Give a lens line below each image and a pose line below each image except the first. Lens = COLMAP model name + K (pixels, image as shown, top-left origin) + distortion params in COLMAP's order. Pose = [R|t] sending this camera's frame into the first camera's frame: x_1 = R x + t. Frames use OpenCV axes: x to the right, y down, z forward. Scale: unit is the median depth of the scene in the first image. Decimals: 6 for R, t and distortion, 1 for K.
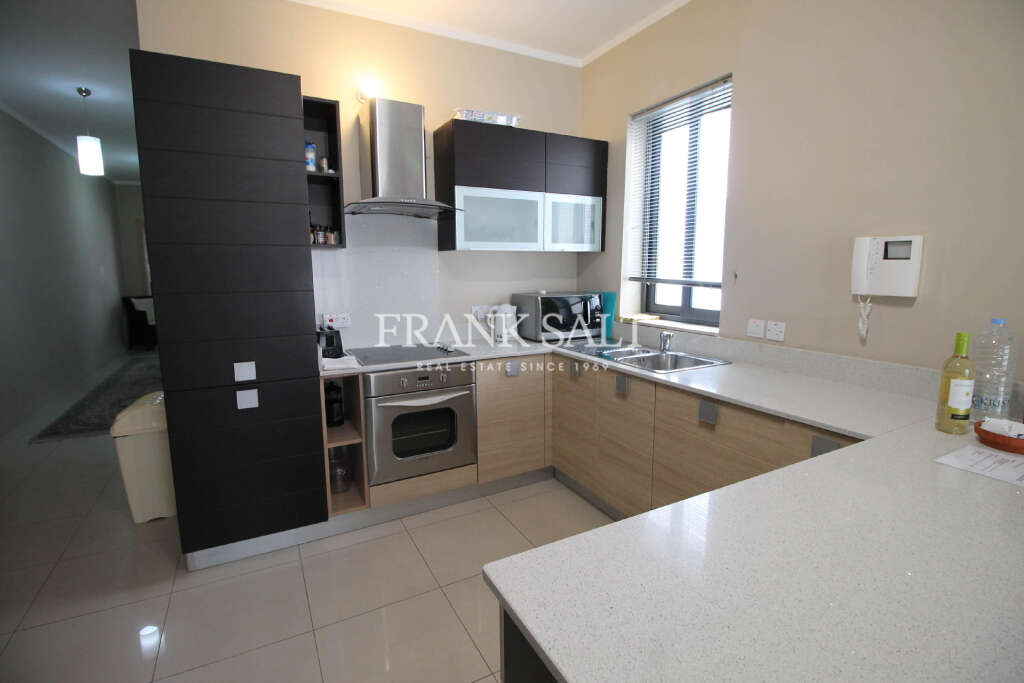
lens RADIAL K [[481.0, 0, 514.7], [0, 481.0, 340.2], [0, 0, 1]] dist [-0.027530, -0.000651]
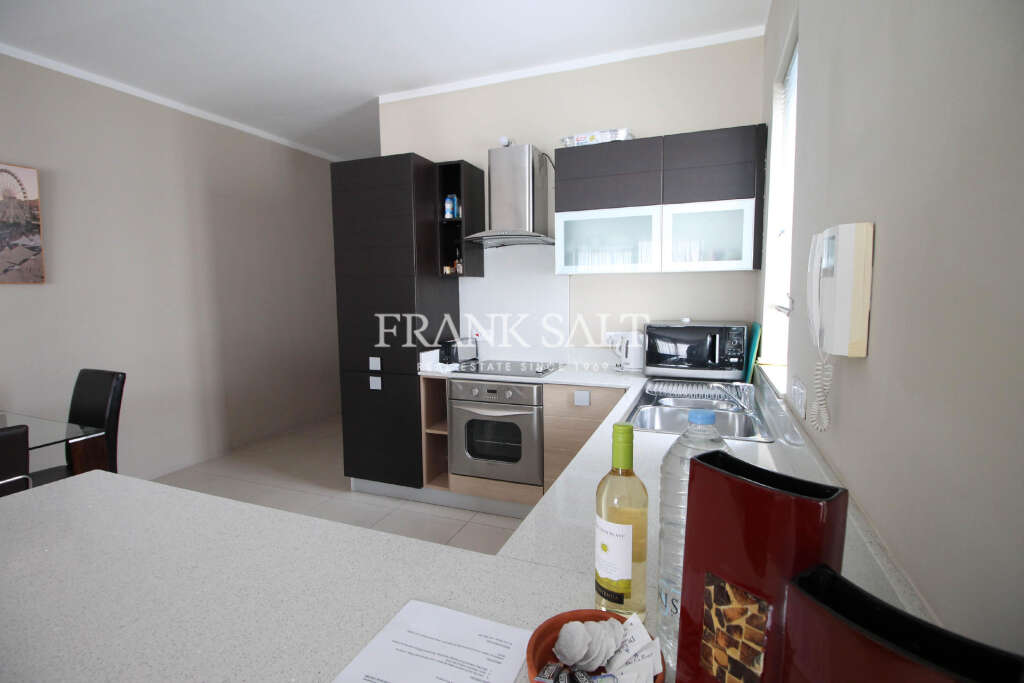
lens RADIAL K [[481.0, 0, 514.7], [0, 481.0, 340.2], [0, 0, 1]] dist [-0.027530, -0.000651]
pose [[0.638049, 0.075573, -0.766278, 0.641948], [-0.107330, 0.994186, 0.008680, -0.049930], [0.762479, 0.076706, 0.642450, 0.294239]]
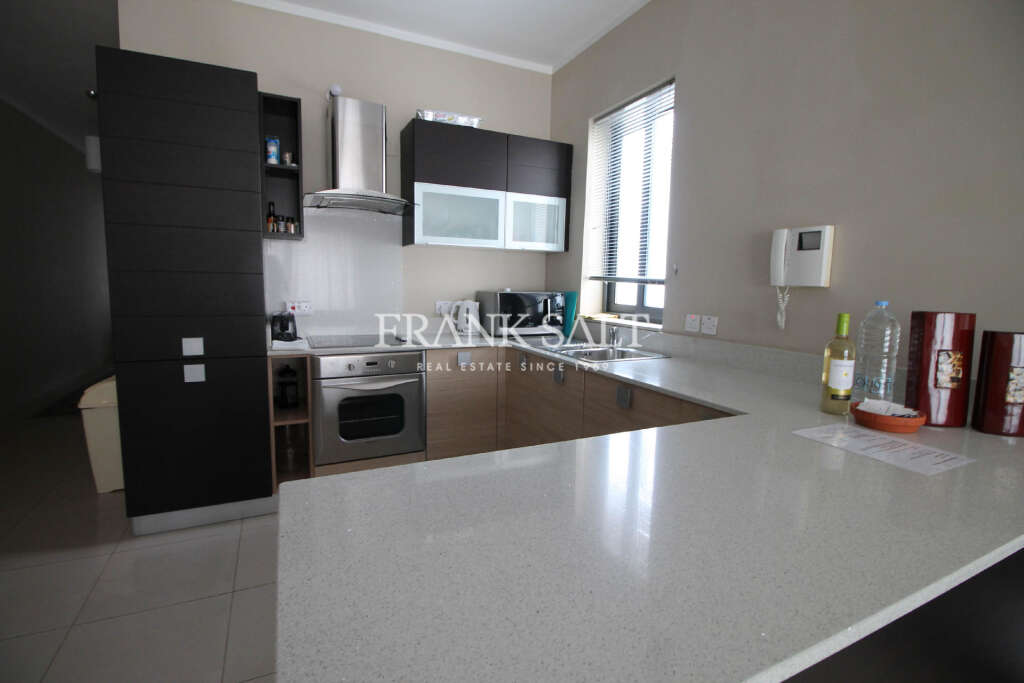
lens RADIAL K [[481.0, 0, 514.7], [0, 481.0, 340.2], [0, 0, 1]] dist [-0.027530, -0.000651]
pose [[0.998752, 0.030297, -0.039708, 0.147968], [-0.031534, 0.999025, -0.030904, 0.047720], [0.038733, 0.032118, 0.998733, -0.021269]]
